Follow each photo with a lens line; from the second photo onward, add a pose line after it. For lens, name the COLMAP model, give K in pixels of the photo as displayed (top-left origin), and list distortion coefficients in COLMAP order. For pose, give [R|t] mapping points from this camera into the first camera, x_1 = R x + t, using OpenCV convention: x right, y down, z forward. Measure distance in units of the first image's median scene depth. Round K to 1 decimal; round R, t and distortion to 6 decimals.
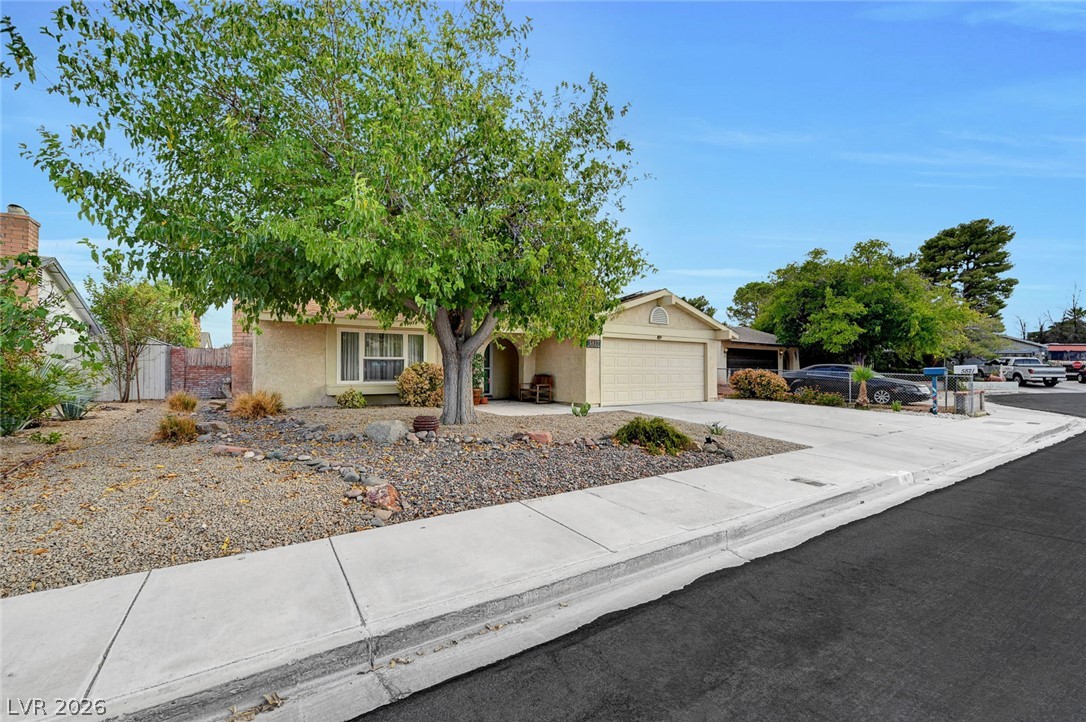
lens RADIAL K [[450.6, 0, 543.0], [0, 450.6, 361.0], [0, 0, 1]] dist [-0.001155, -0.000085]
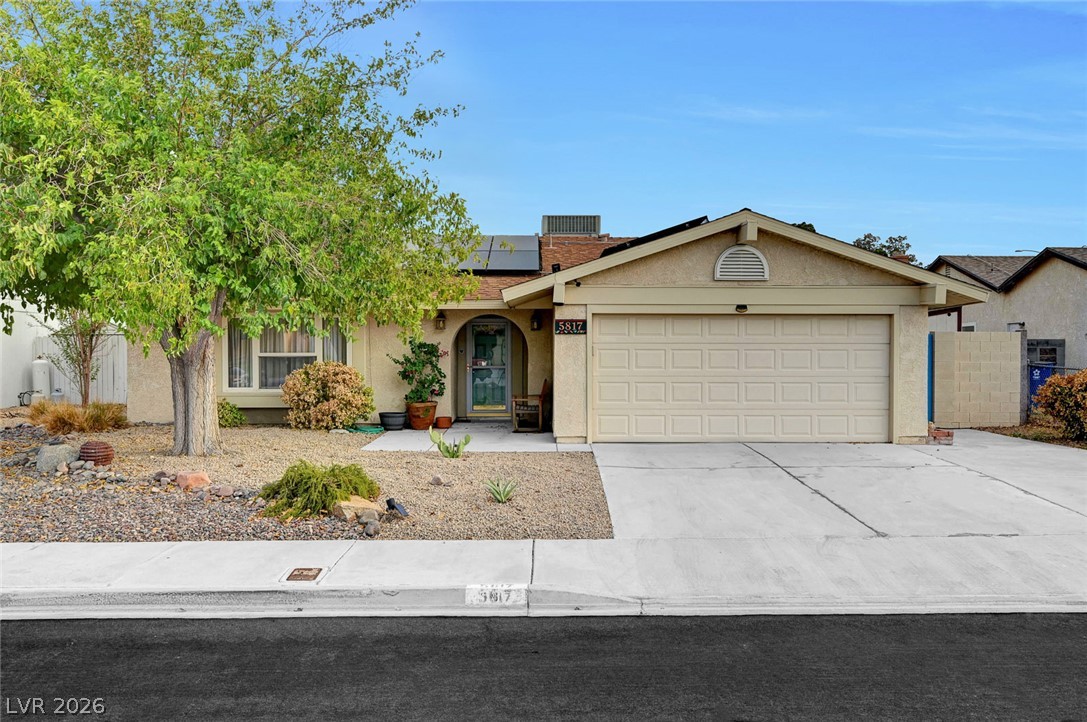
lens RADIAL K [[926.2, 0, 535.1], [0, 926.2, 337.6], [0, 0, 1]] dist [-0.000459, -0.004826]
pose [[0.843752, -0.011806, -0.536603, 0.716160], [0.012844, 0.999916, -0.001804, -0.025133], [0.536579, -0.005369, 0.843833, 0.029345]]
